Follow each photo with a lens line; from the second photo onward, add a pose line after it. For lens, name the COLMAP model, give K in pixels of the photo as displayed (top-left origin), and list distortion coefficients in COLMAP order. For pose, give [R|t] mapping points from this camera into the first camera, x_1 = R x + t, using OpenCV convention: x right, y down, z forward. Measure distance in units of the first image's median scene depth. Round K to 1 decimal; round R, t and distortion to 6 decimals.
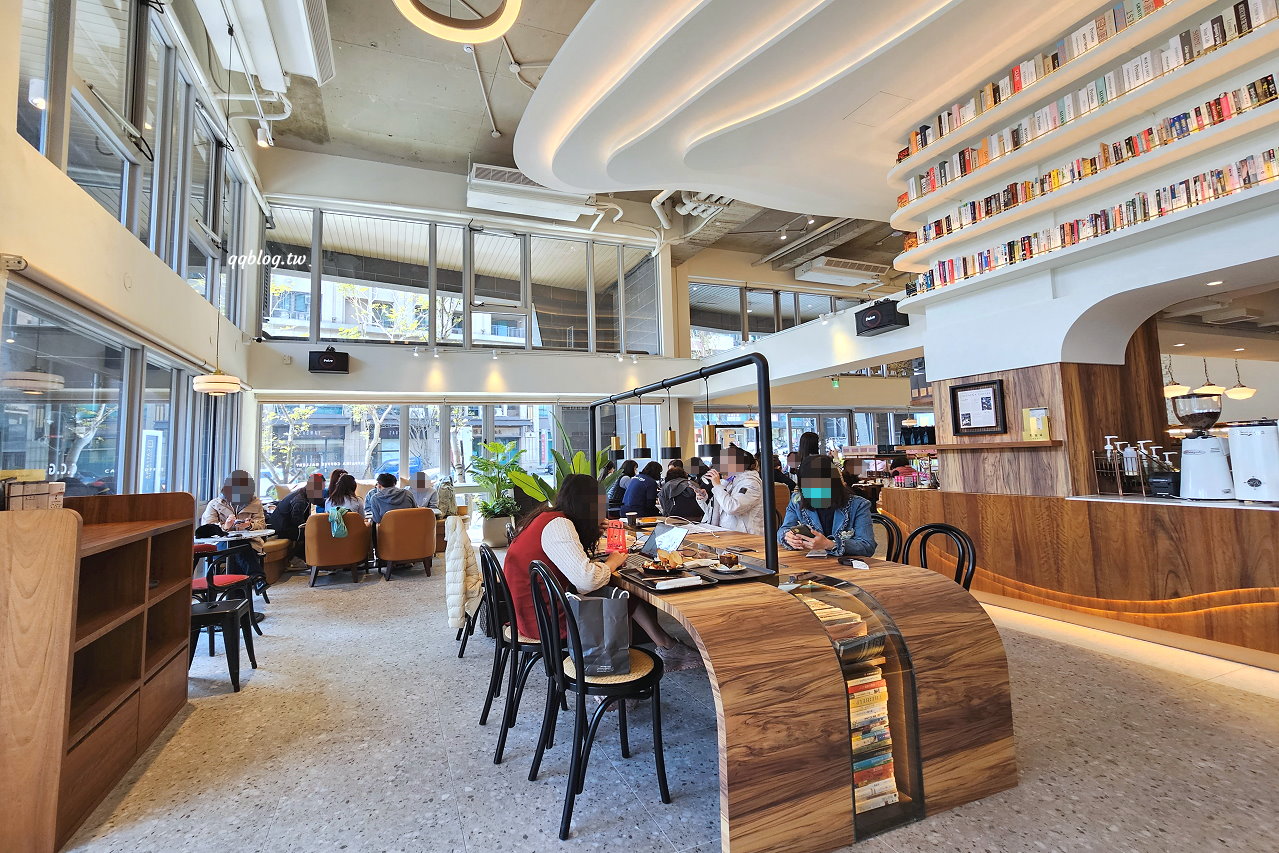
lens RADIAL K [[525.0, 0, 639.5], [0, 525.0, 426.5], [0, 0, 1]] dist [-0.000413, 0.000007]
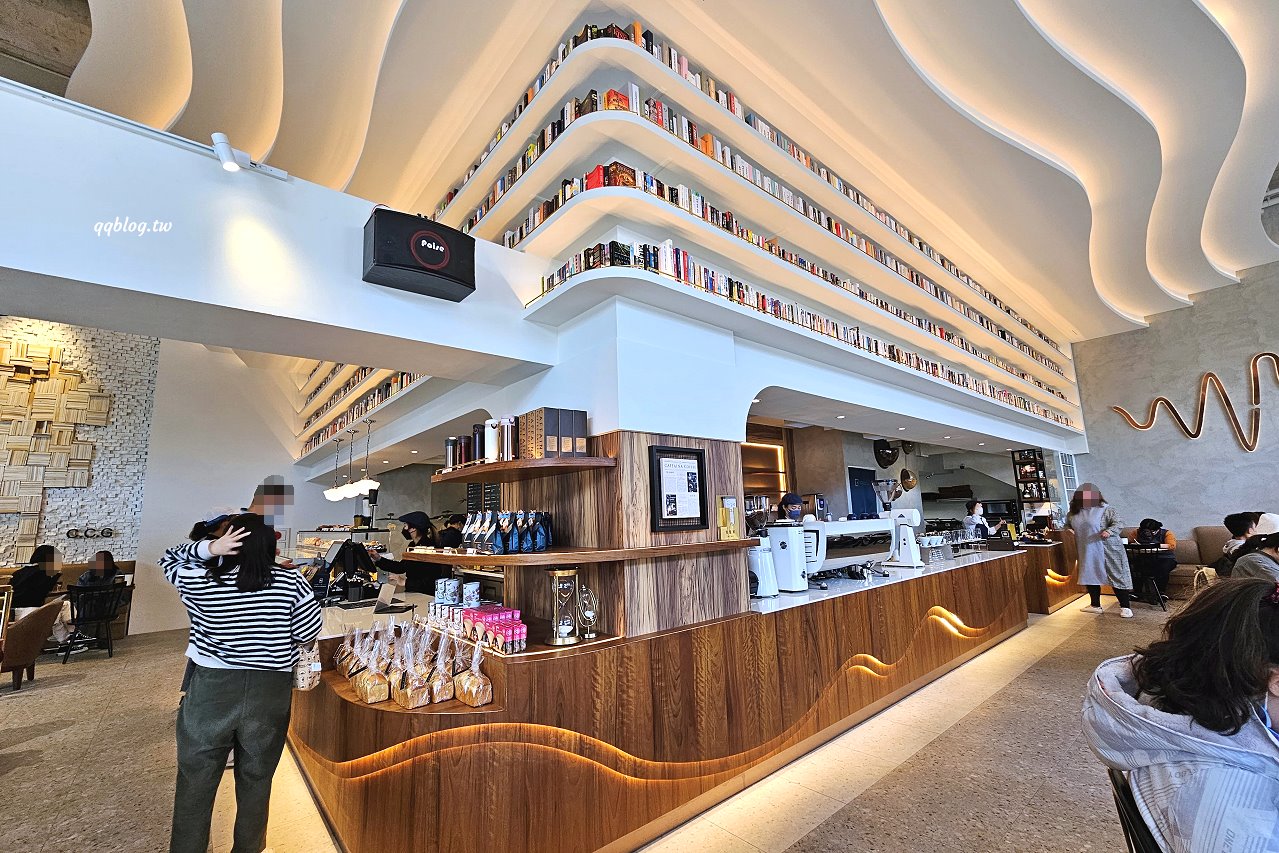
lens RADIAL K [[525.0, 0, 639.5], [0, 525.0, 426.5], [0, 0, 1]] dist [-0.000413, 0.000007]
pose [[-0.223579, 0.182570, 0.957434, 0.031865], [-0.032789, 0.980336, -0.194594, 0.017854], [-0.974134, -0.074901, -0.213196, 1.209692]]
